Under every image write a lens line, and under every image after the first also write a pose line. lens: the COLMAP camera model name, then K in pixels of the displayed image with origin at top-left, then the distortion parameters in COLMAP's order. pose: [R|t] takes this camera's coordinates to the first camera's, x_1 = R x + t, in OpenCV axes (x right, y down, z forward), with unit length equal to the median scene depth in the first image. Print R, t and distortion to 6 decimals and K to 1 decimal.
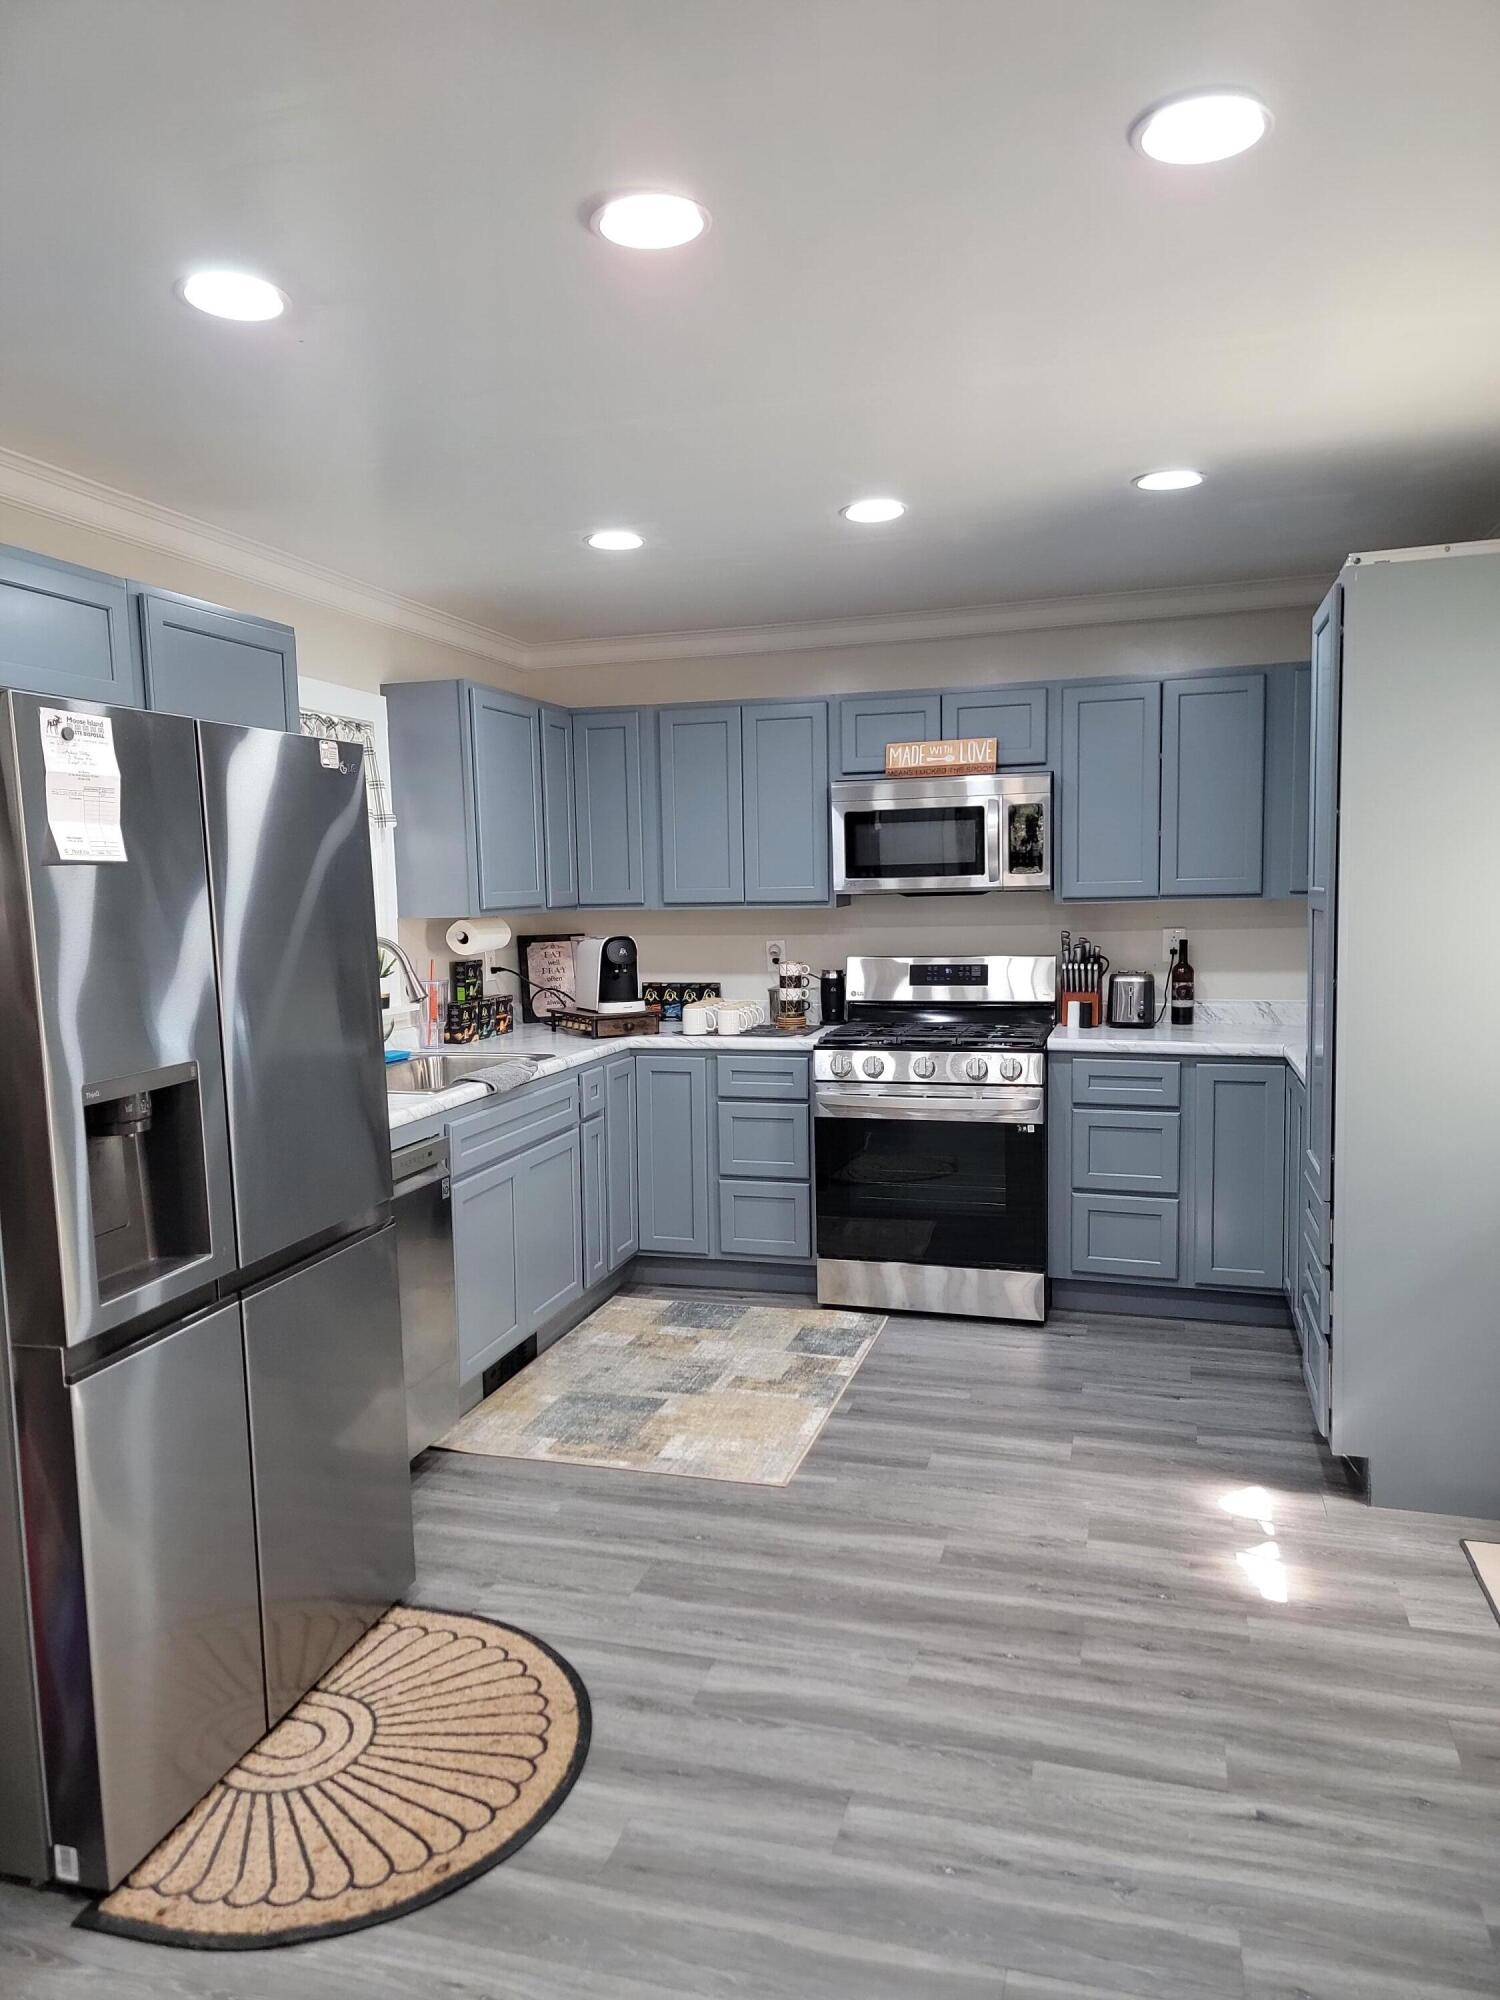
lens RADIAL K [[1396.1, 0, 725.7], [0, 1396.1, 1002.5], [0, 0, 1]] dist [0.072155, -0.052456]
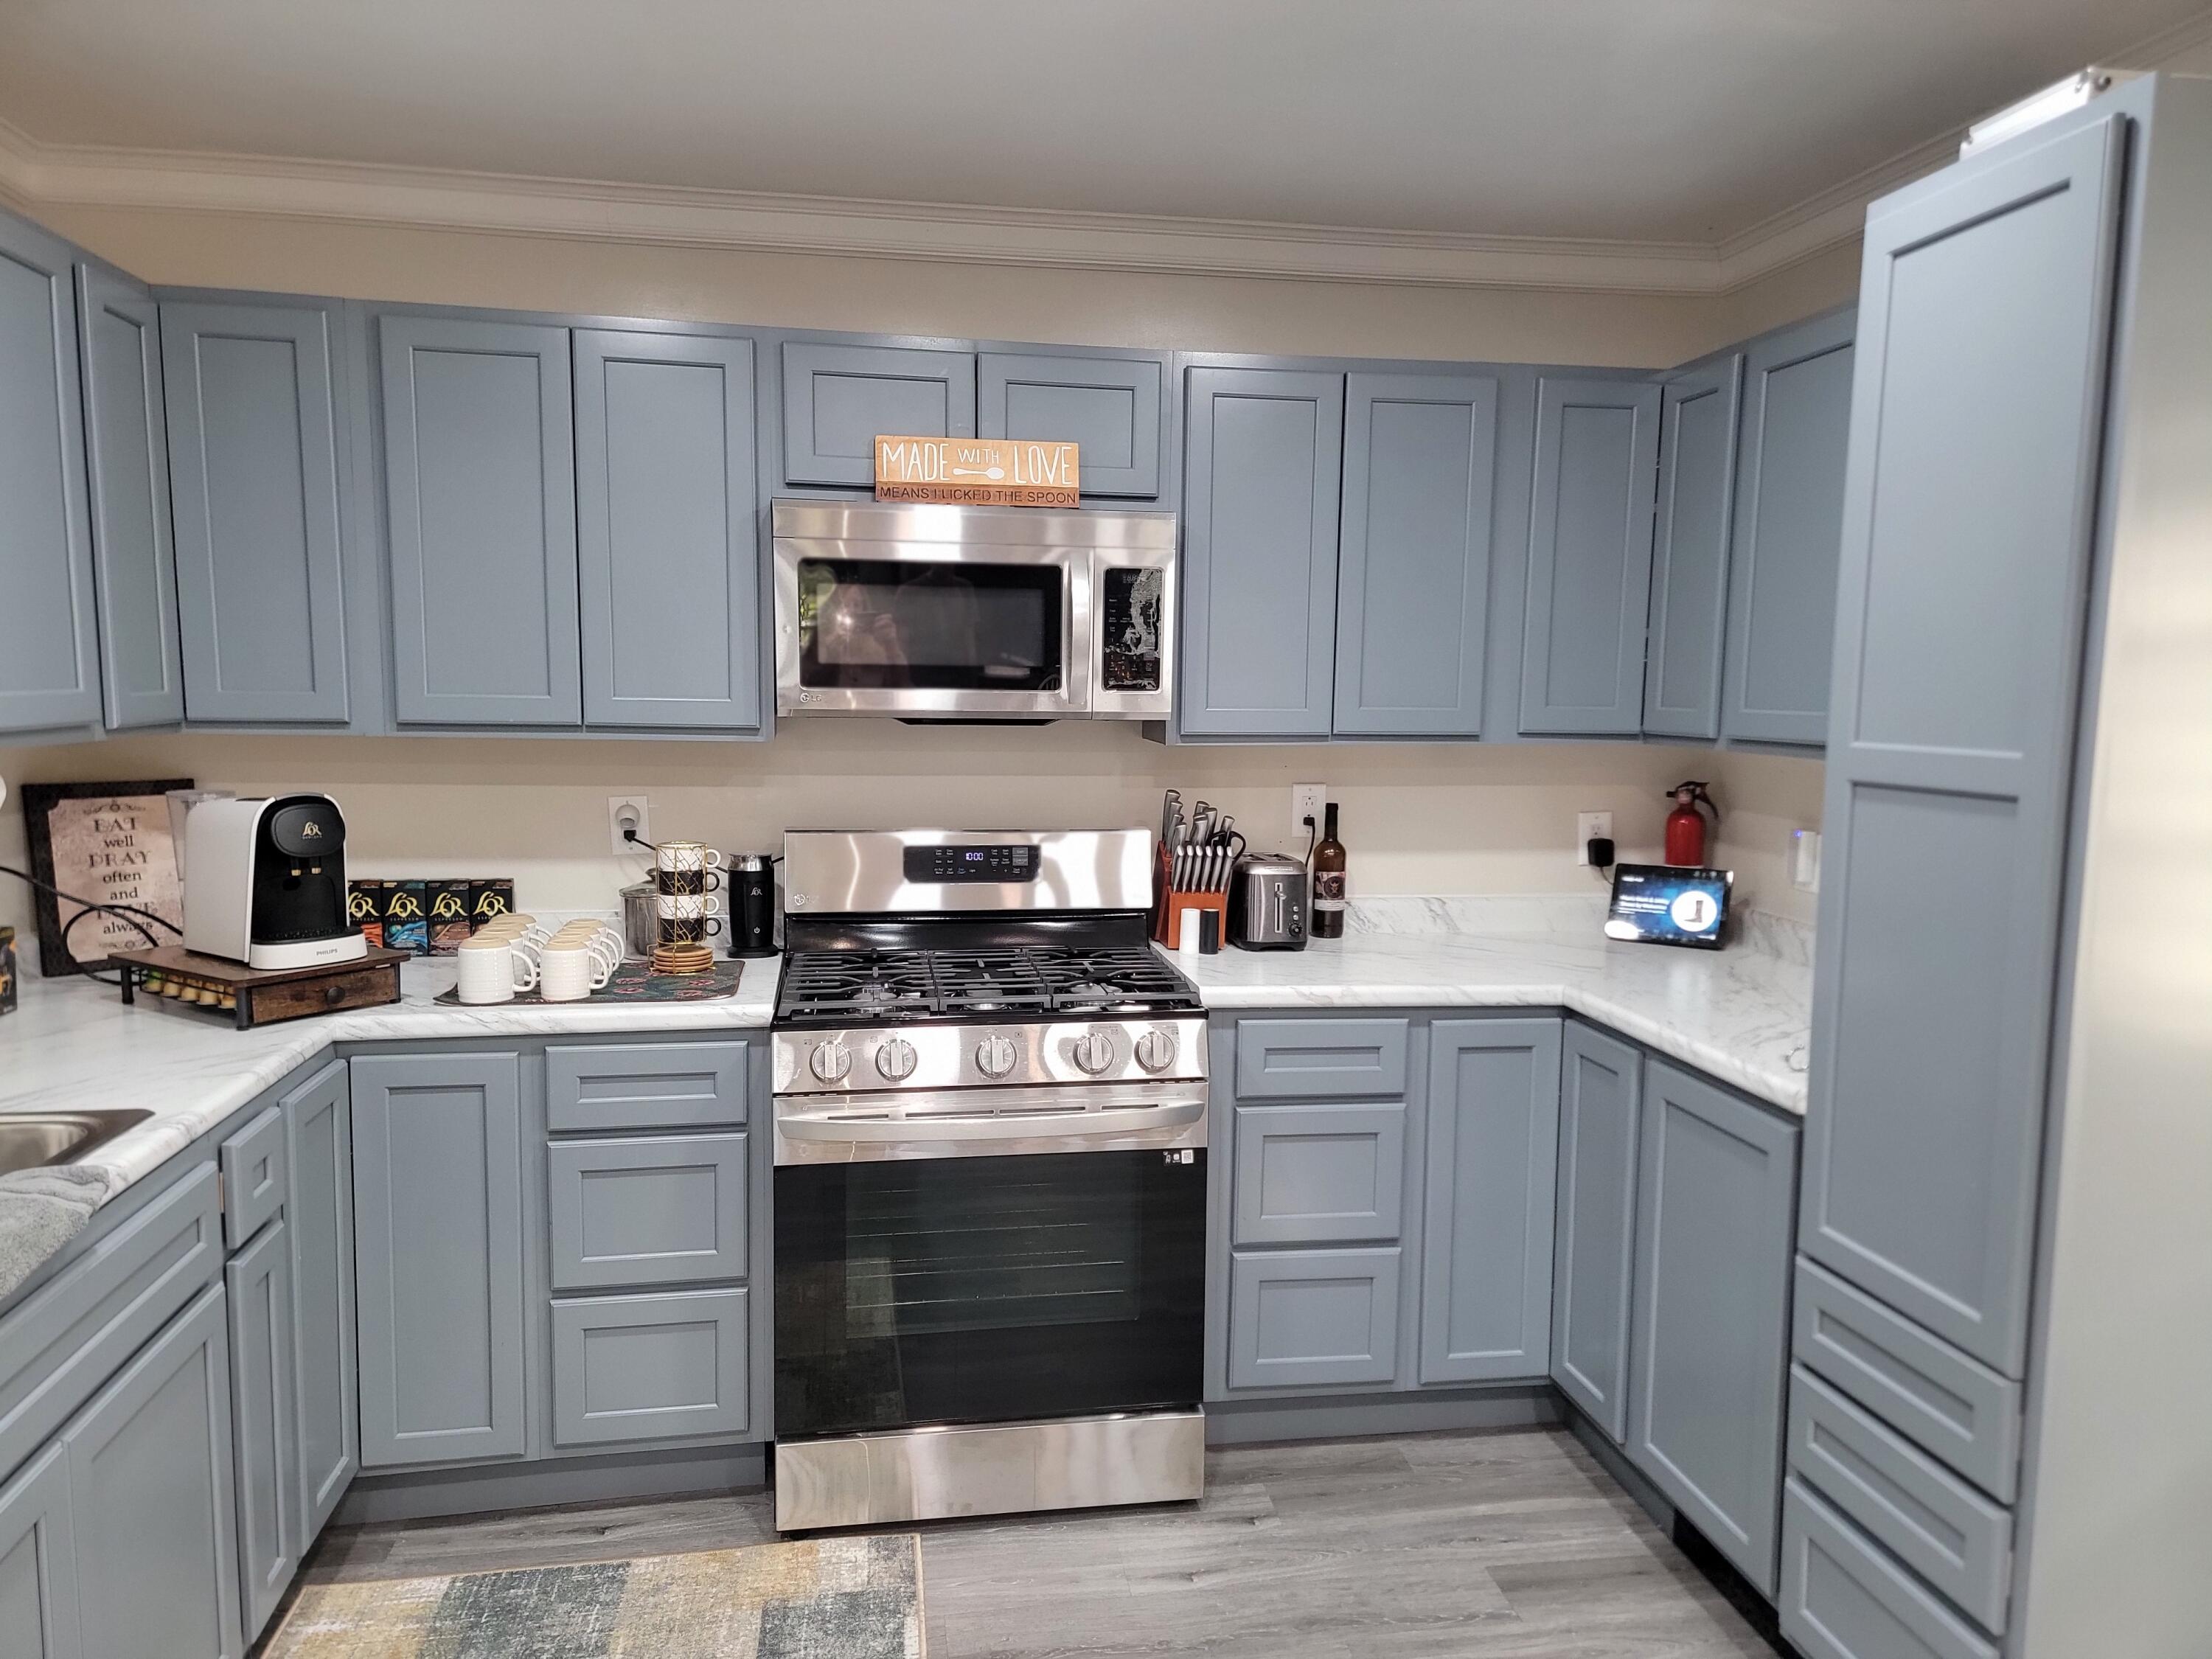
lens RADIAL K [[1544.1, 0, 1133.2], [0, 1544.1, 855.6], [0, 0, 1]] dist [0.072155, -0.052456]
pose [[0.891169, -0.018378, 0.453298, -0.074567], [0.006576, 0.999597, 0.027599, -0.045191], [-0.453623, -0.021614, 0.890931, 0.470044]]
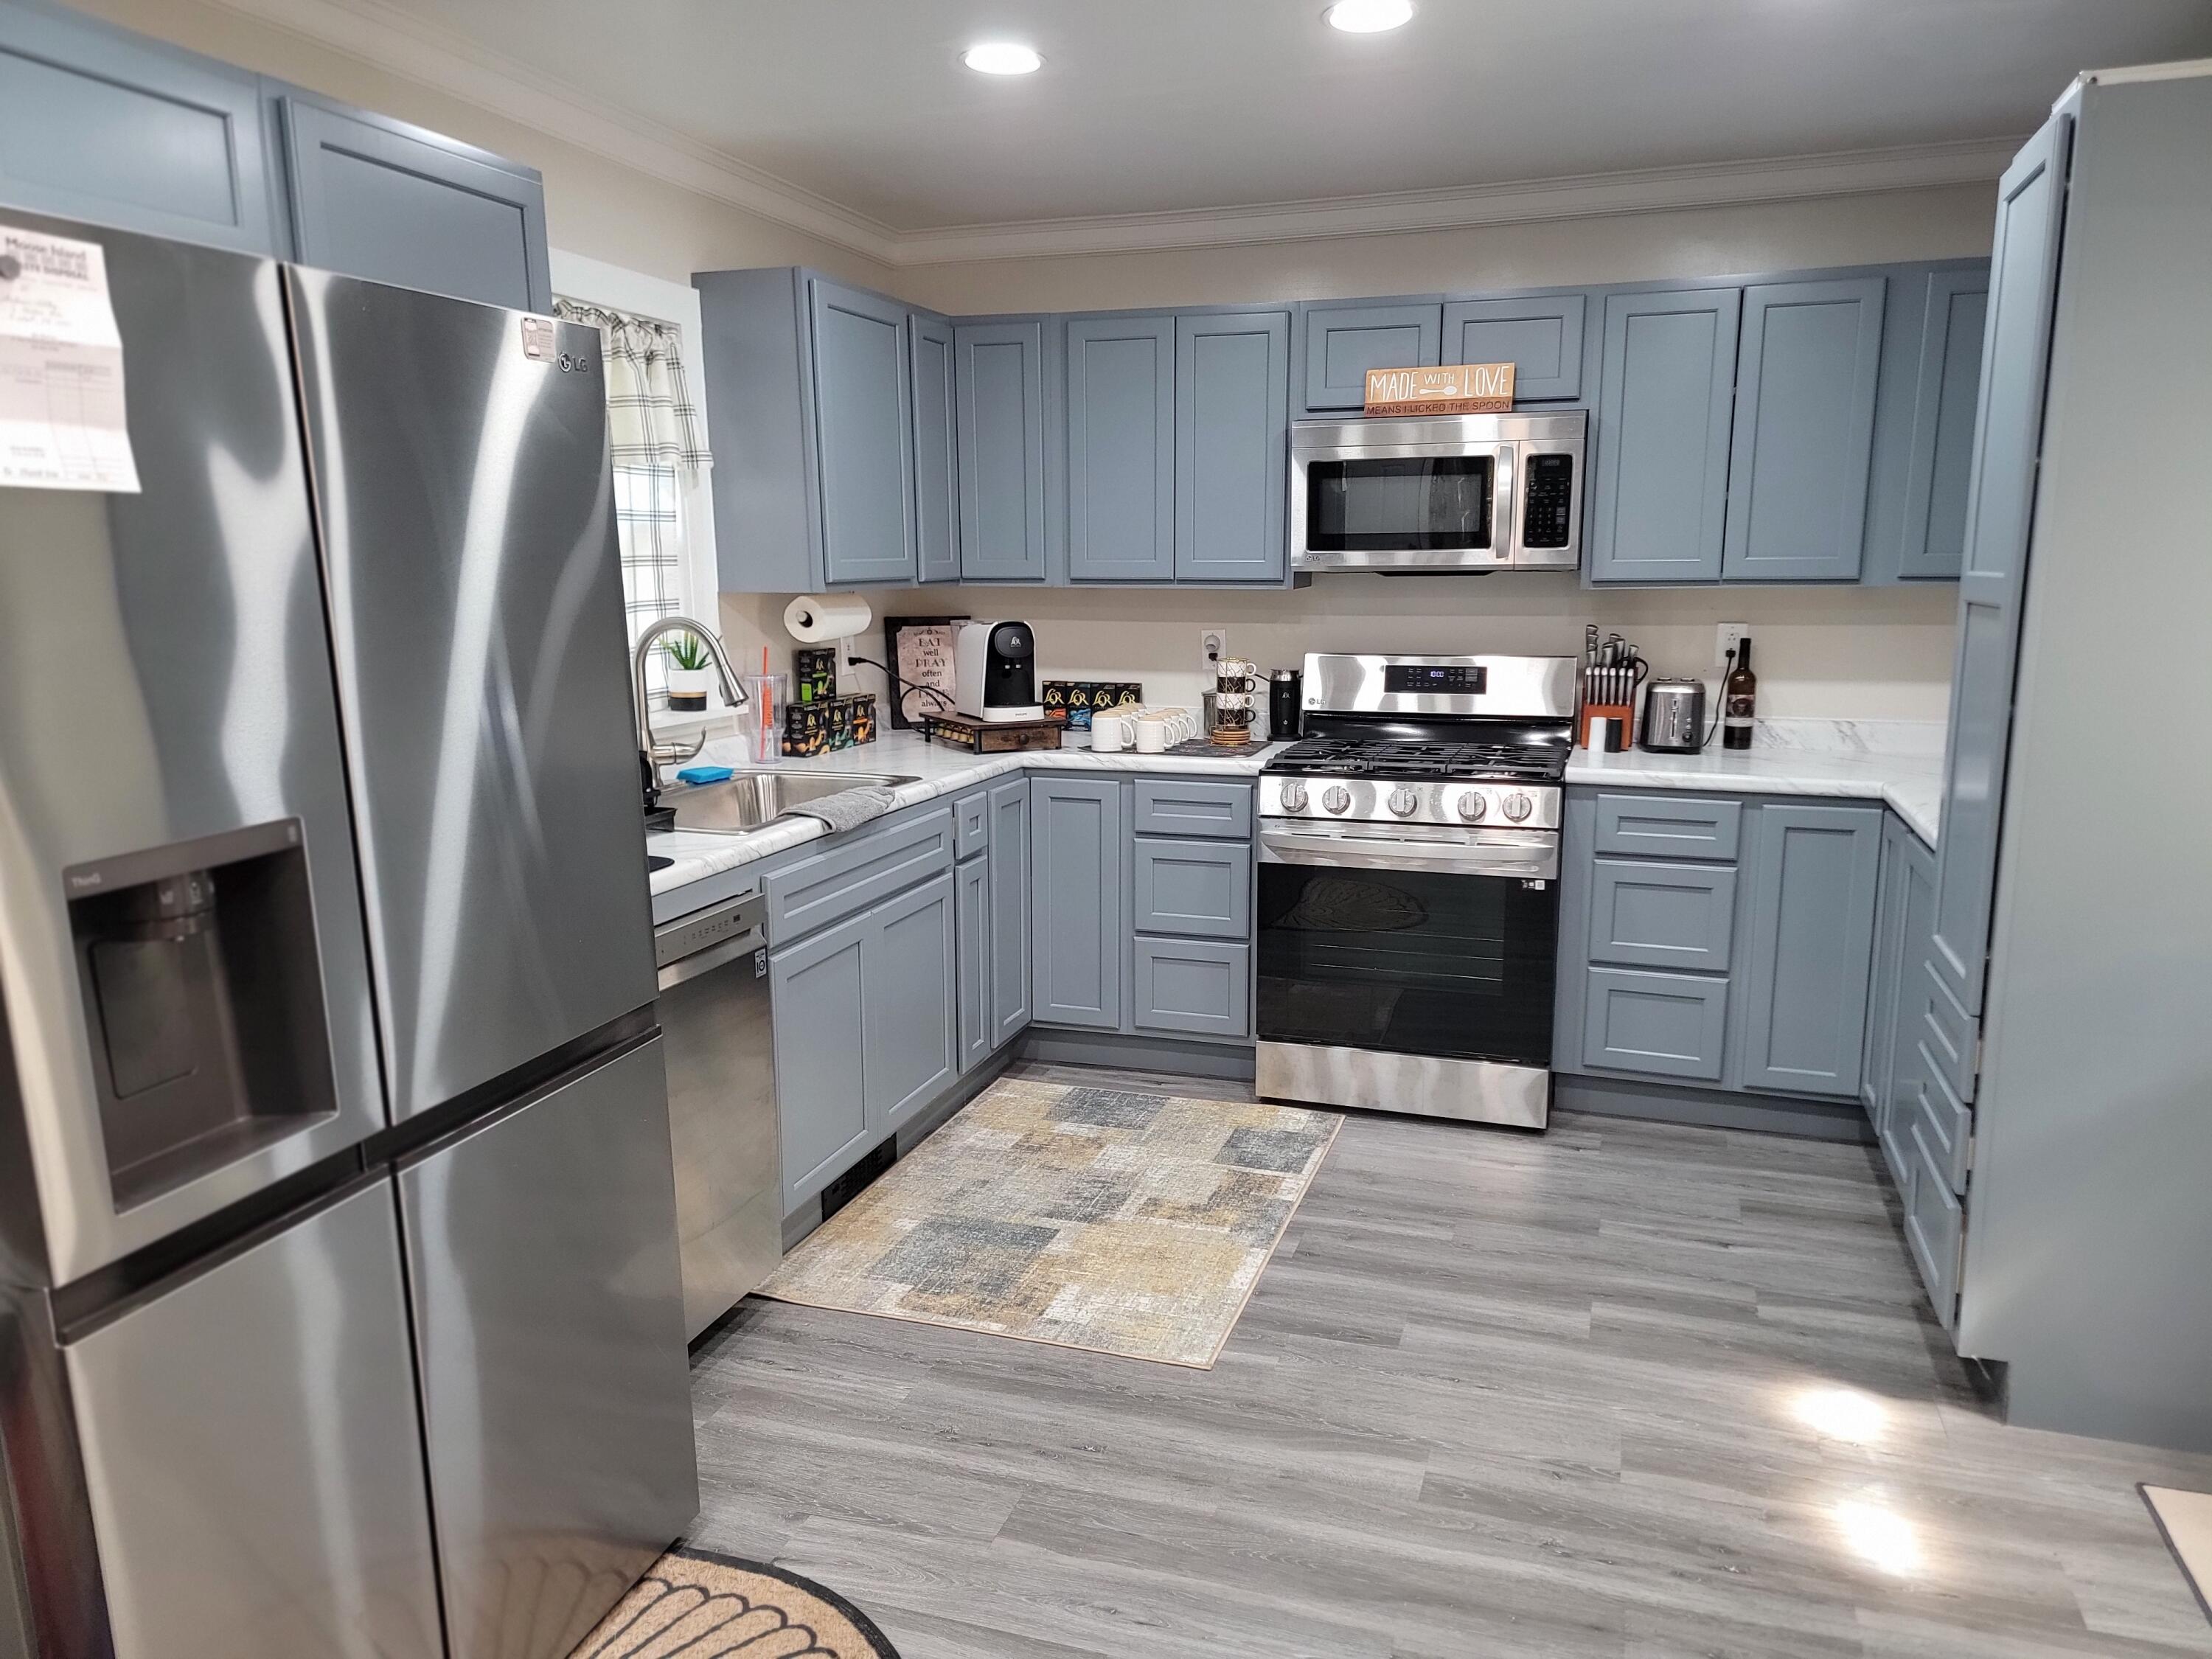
lens RADIAL K [[1544.1, 0, 1137.6], [0, 1544.1, 839.3], [0, 0, 1]] dist [0.072155, -0.052456]
pose [[0.999755, 0.020038, -0.009405, 0.004764], [-0.019046, 0.995221, 0.095773, -0.011931], [0.011279, -0.095571, 0.995359, 0.154013]]
